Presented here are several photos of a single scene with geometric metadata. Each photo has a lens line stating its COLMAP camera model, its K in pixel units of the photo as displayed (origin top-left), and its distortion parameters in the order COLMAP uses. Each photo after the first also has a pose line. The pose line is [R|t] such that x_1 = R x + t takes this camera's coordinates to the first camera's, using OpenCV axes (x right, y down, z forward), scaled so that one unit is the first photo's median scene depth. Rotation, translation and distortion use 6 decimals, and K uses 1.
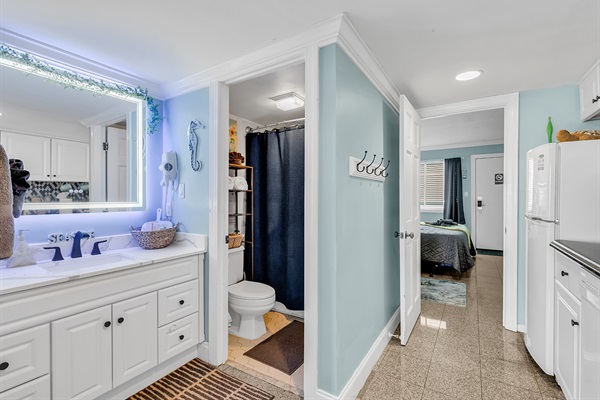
lens RADIAL K [[269.7, 0, 300.0], [0, 269.7, 200.0], [0, 0, 1]] dist [-0.000045, -0.000001]
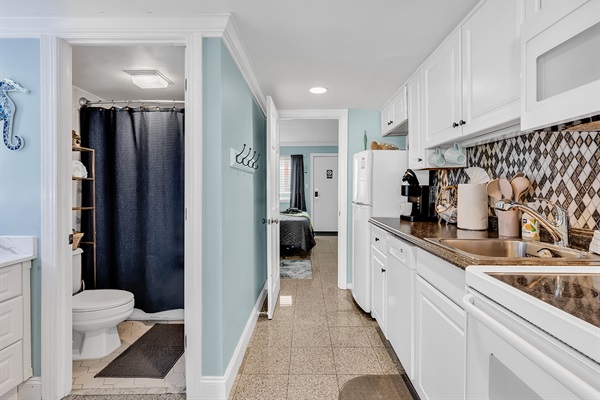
lens RADIAL K [[275.9, 0, 301.5], [0, 275.9, 193.2], [0, 0, 1]] dist [0.003764, 0.000518]
pose [[0.852845, -0.004380, 0.522146, -0.106814], [0.001289, 0.999979, 0.006284, 0.006061], [-0.522163, -0.004686, 0.852833, -0.048298]]
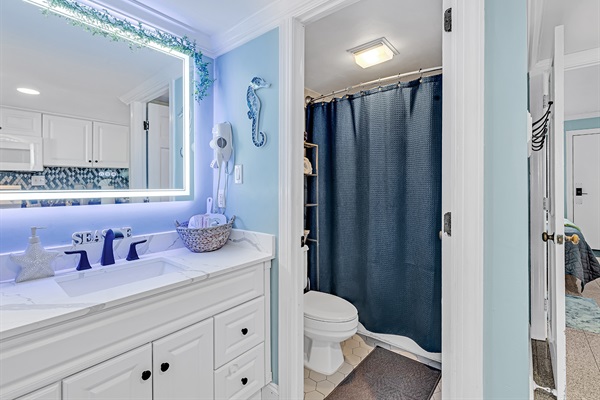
lens RADIAL K [[277.4, 0, 298.1], [0, 277.4, 187.3], [0, 0, 1]] dist [-0.001030, -0.000141]
pose [[0.991761, -0.001862, -0.128089, -0.174623], [0.001686, 0.999997, -0.001483, 0.004247], [0.128092, 0.001255, 0.991762, 0.253760]]
